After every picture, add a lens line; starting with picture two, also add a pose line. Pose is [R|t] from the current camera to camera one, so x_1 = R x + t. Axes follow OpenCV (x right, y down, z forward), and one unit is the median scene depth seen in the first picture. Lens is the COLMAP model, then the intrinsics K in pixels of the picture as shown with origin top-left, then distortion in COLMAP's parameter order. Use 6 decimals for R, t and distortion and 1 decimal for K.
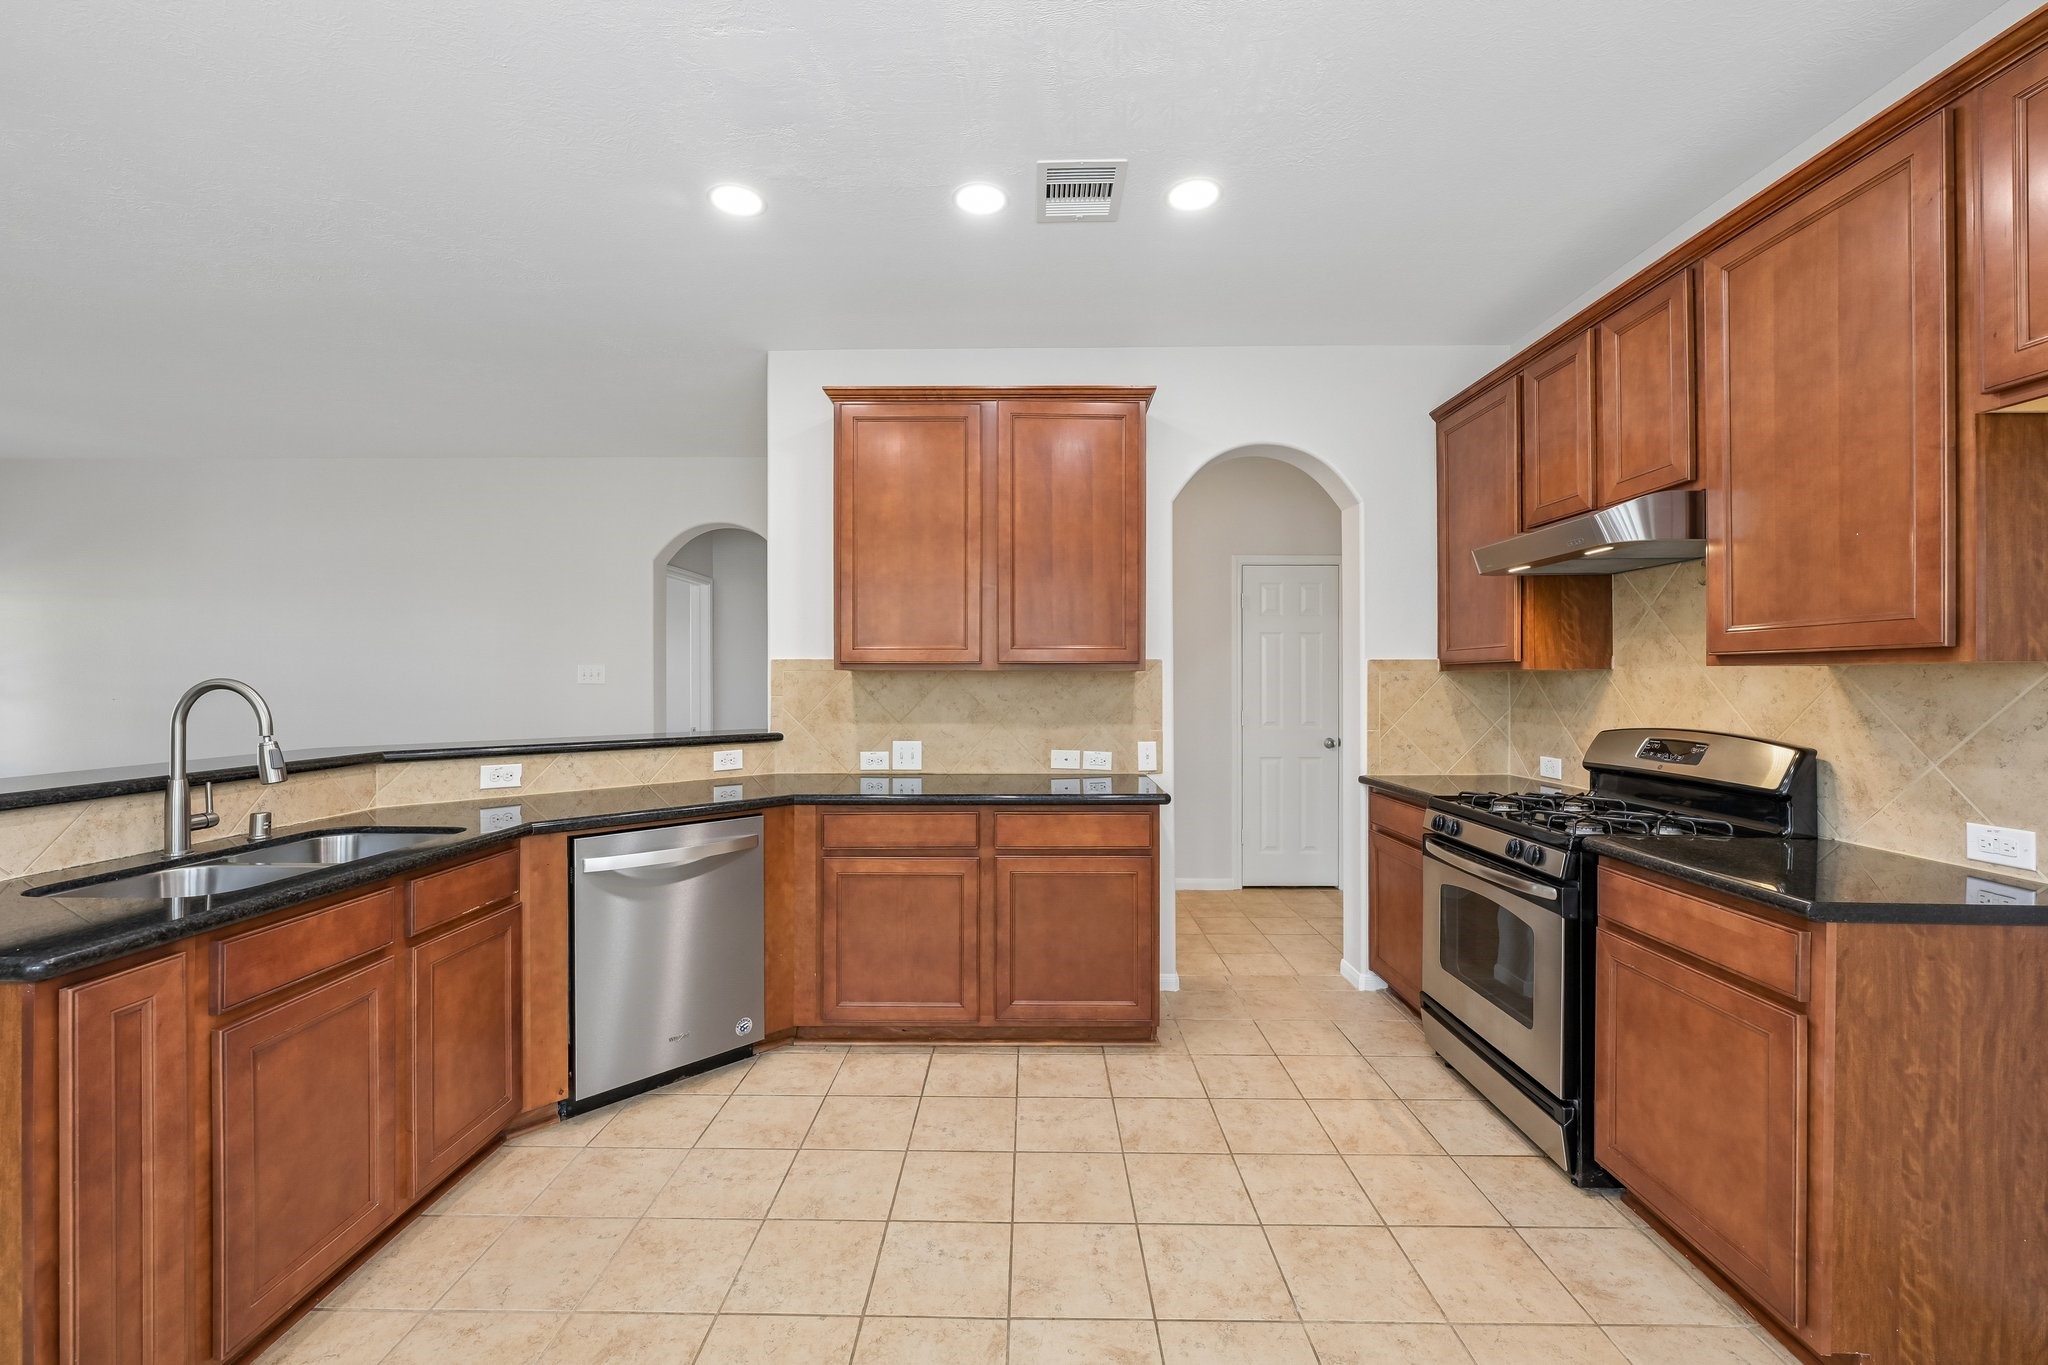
lens RADIAL K [[822.4, 0, 1019.3], [0, 822.4, 680.7], [0, 0, 1]] dist [-0.007008, 0.000357]
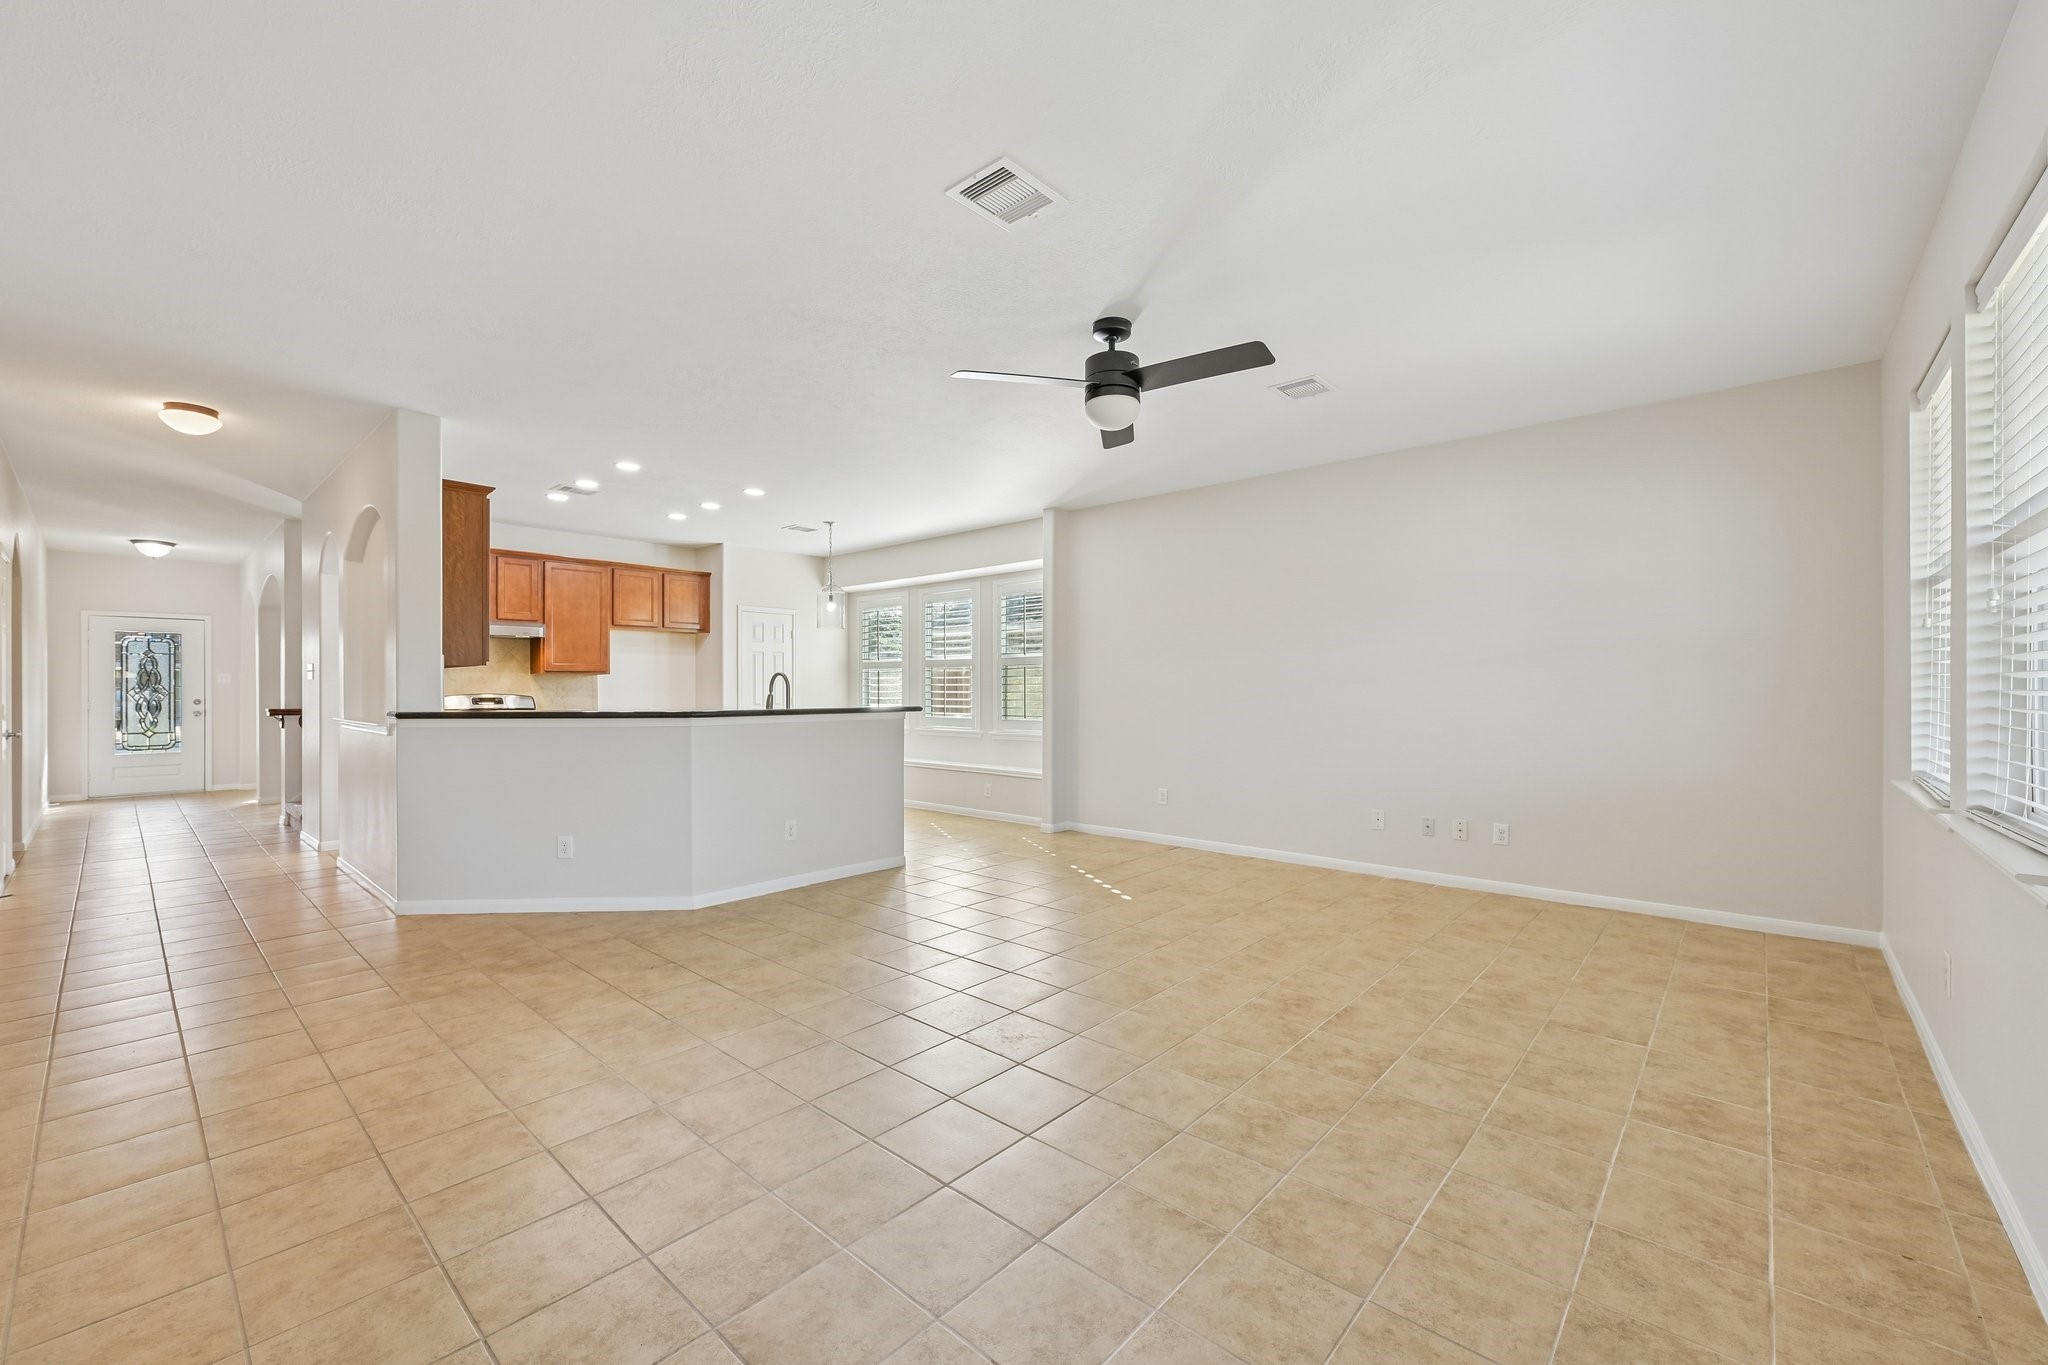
lens RADIAL K [[822.4, 0, 1031.0], [0, 822.4, 686.4], [0, 0, 1]] dist [-0.007008, 0.000357]
pose [[-0.752135, 0.002161, 0.659006, -2.486286], [0.003550, 0.999993, 0.000773, 0.034579], [-0.659000, 0.002921, -0.752138, 1.811851]]
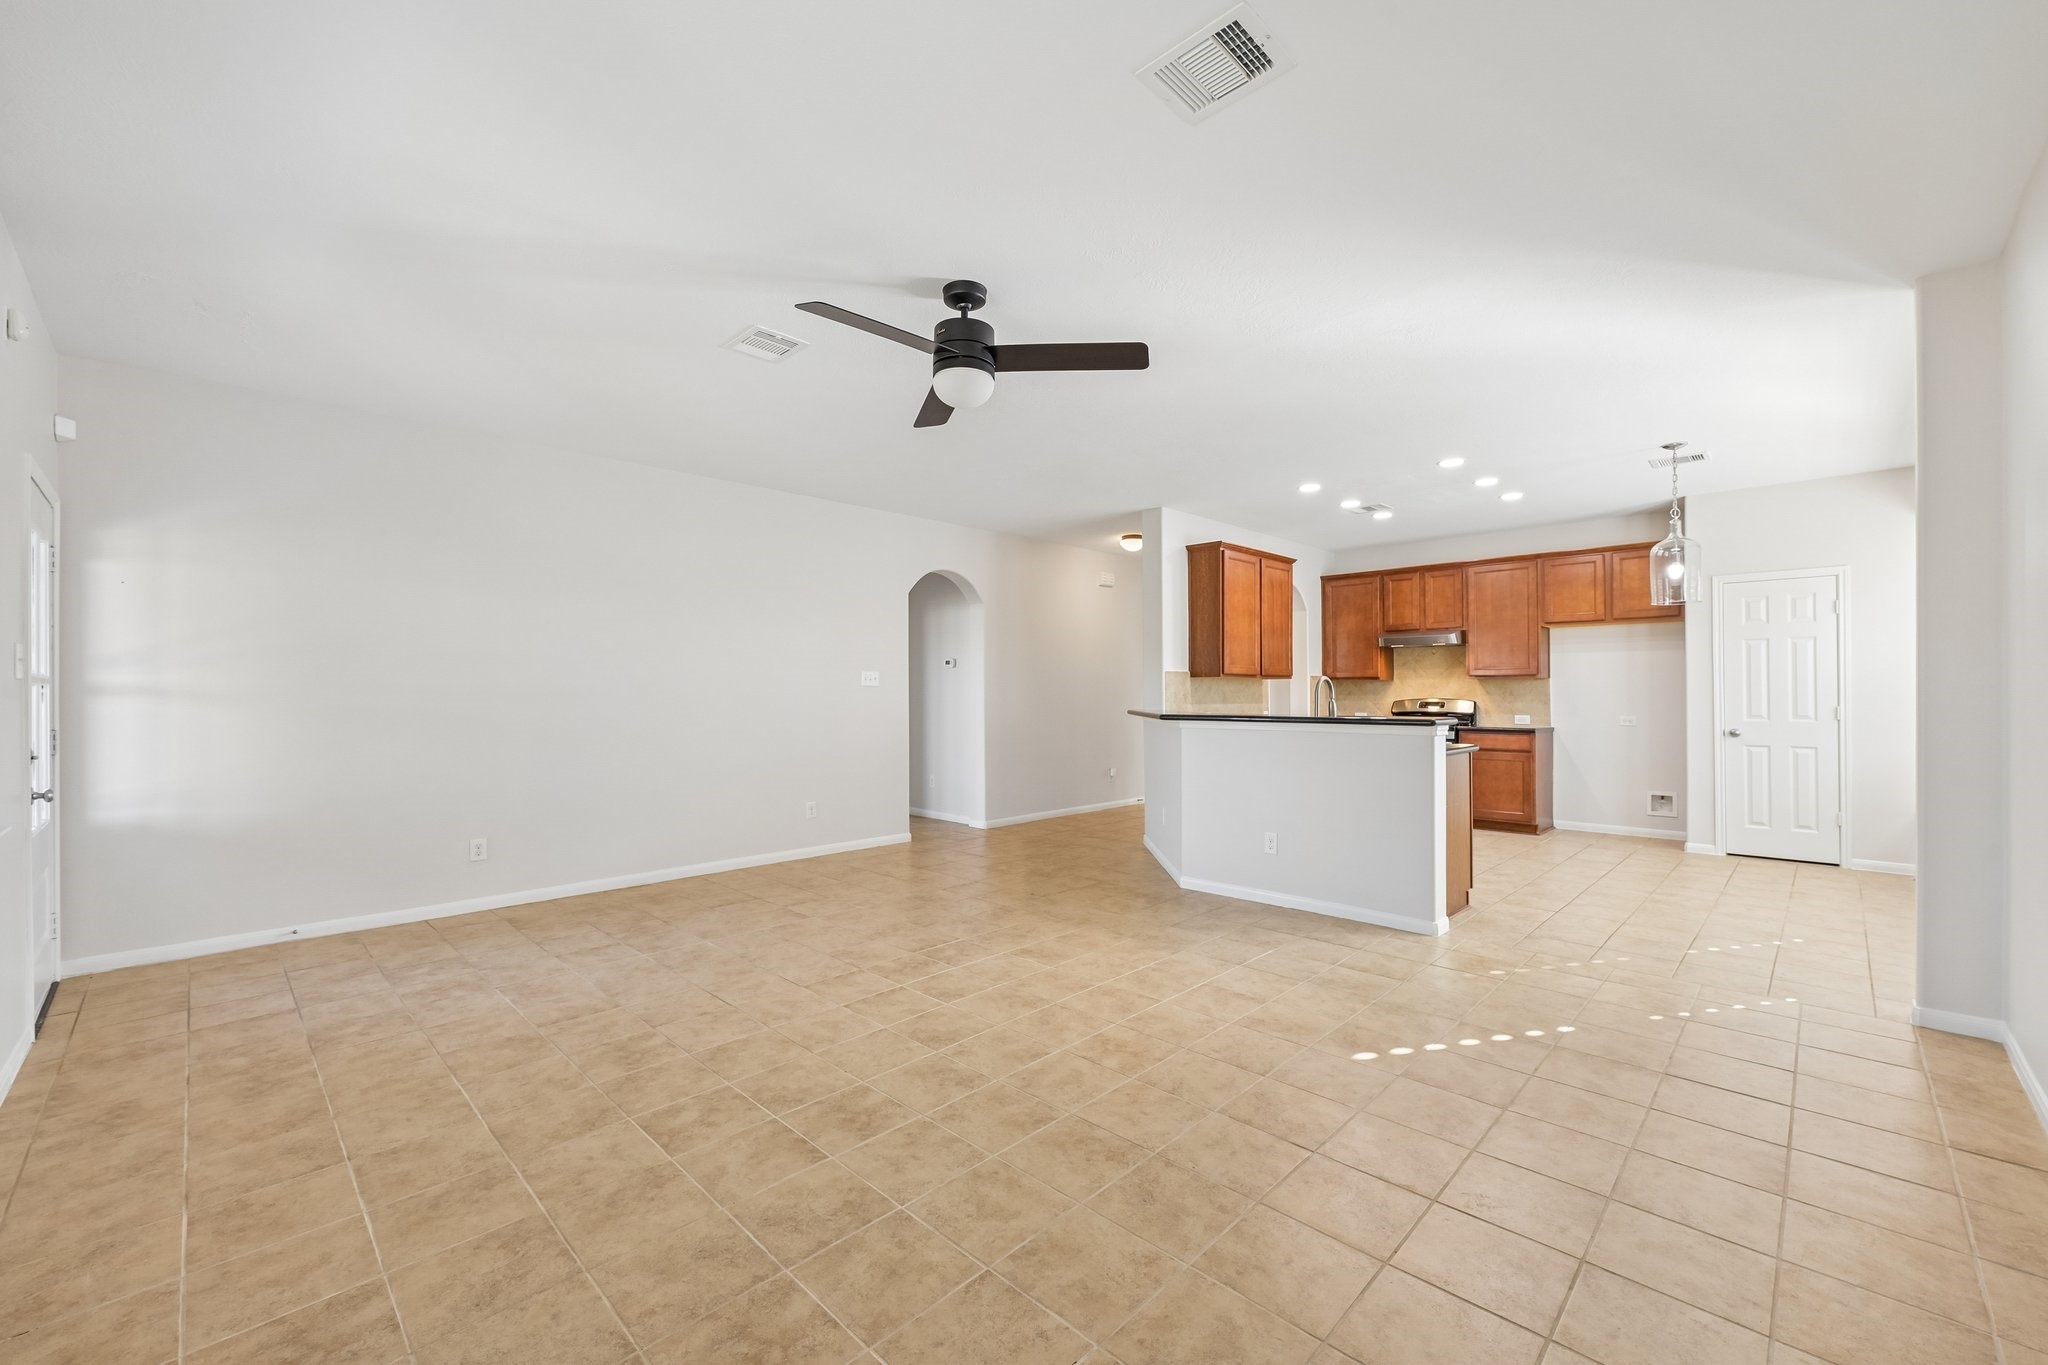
lens RADIAL K [[822.4, 0, 1022.4], [0, 822.4, 689.1], [0, 0, 1]] dist [-0.007008, 0.000357]
pose [[0.697088, 0.002352, 0.716982, -2.502182], [0.004025, 0.999966, -0.007193, 0.036957], [-0.716974, 0.007899, 0.697055, -0.101338]]
